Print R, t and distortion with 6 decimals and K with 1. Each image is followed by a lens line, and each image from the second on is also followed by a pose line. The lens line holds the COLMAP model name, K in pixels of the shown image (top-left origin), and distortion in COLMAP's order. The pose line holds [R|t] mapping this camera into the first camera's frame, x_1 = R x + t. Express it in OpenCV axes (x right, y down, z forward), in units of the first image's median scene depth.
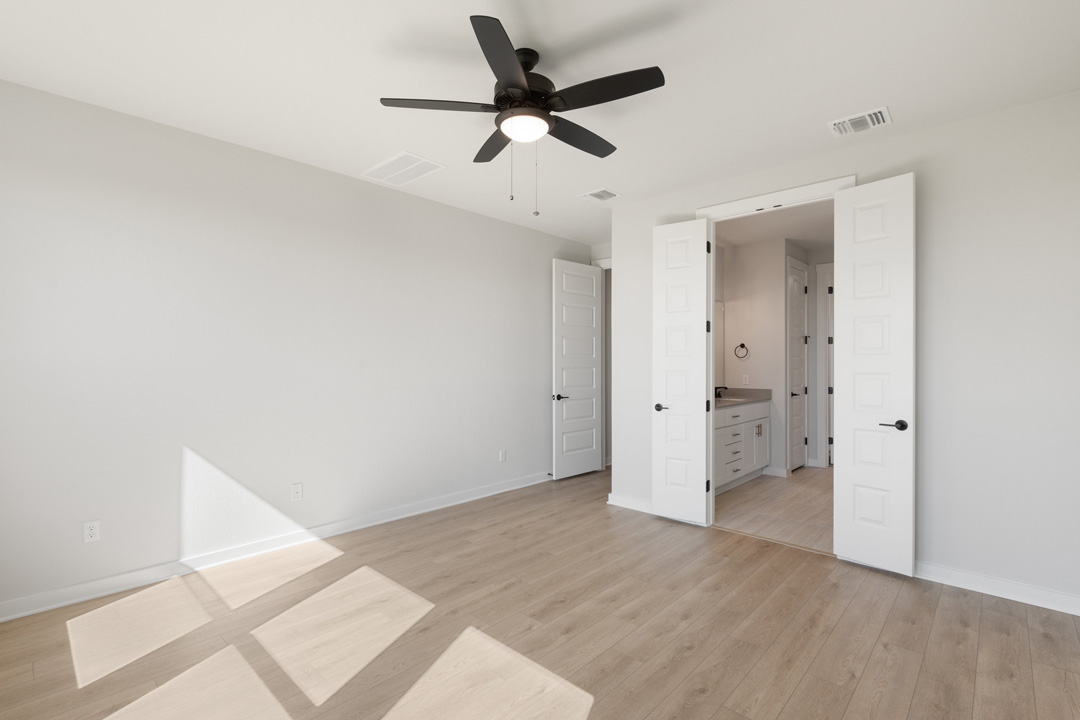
lens RADIAL K [[489.3, 0, 539.0], [0, 489.3, 359.8], [0, 0, 1]] dist [0.008608, -0.011770]
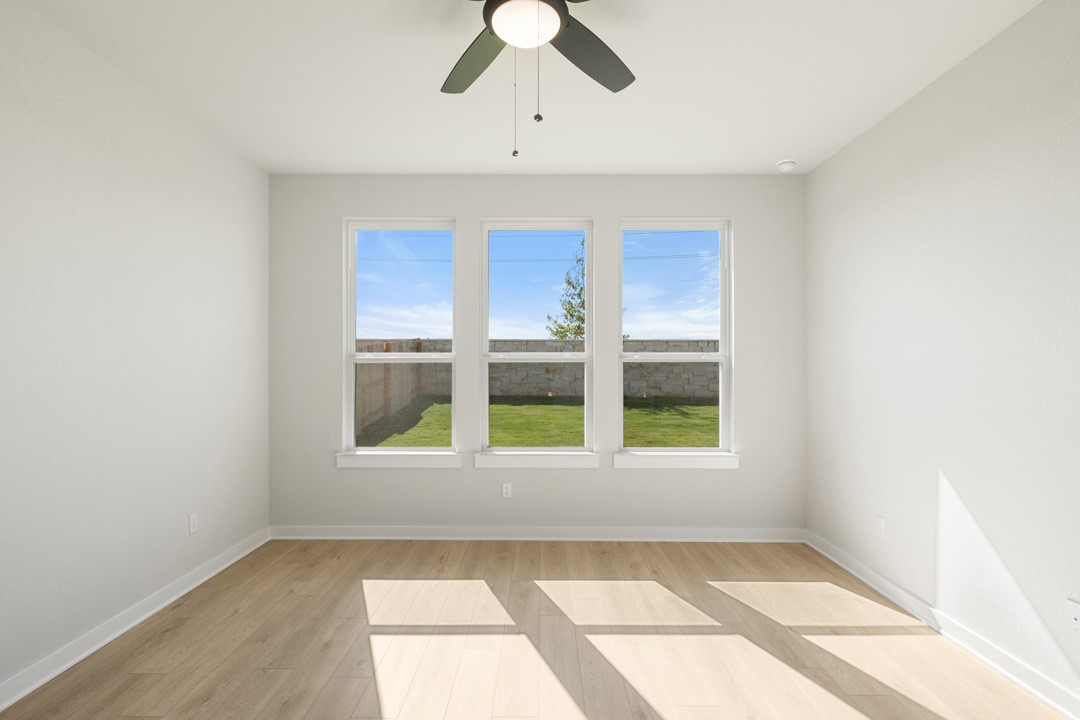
lens RADIAL K [[489.3, 0, 539.0], [0, 489.3, 359.8], [0, 0, 1]] dist [0.008608, -0.011770]
pose [[-0.756805, -0.006917, -0.653604, 0.362722], [-0.001958, 0.999964, -0.008315, 0.008557], [0.653637, -0.005013, -0.756791, 1.481057]]
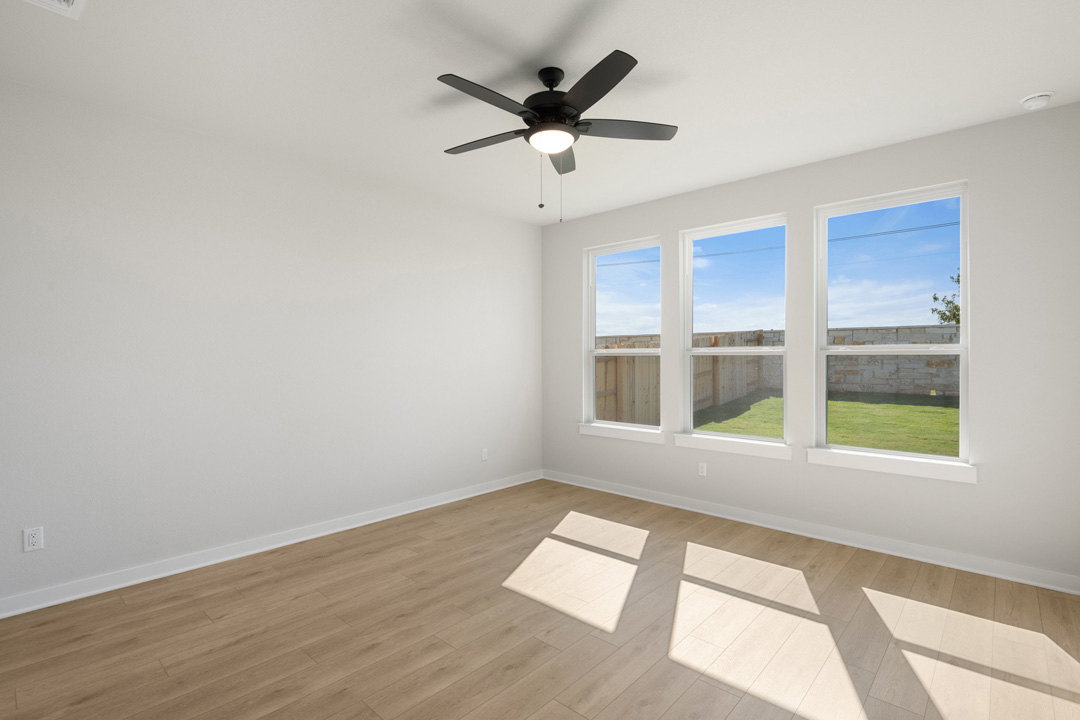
lens RADIAL K [[468.7, 0, 545.7], [0, 468.7, 358.3], [0, 0, 1]] dist [-0.009318, -0.000126]
pose [[-0.999744, 0.000342, -0.022609, 0.007098], [0.000213, 0.999984, 0.005733, 0.002839], [0.022611, 0.005727, -0.999728, 1.912648]]
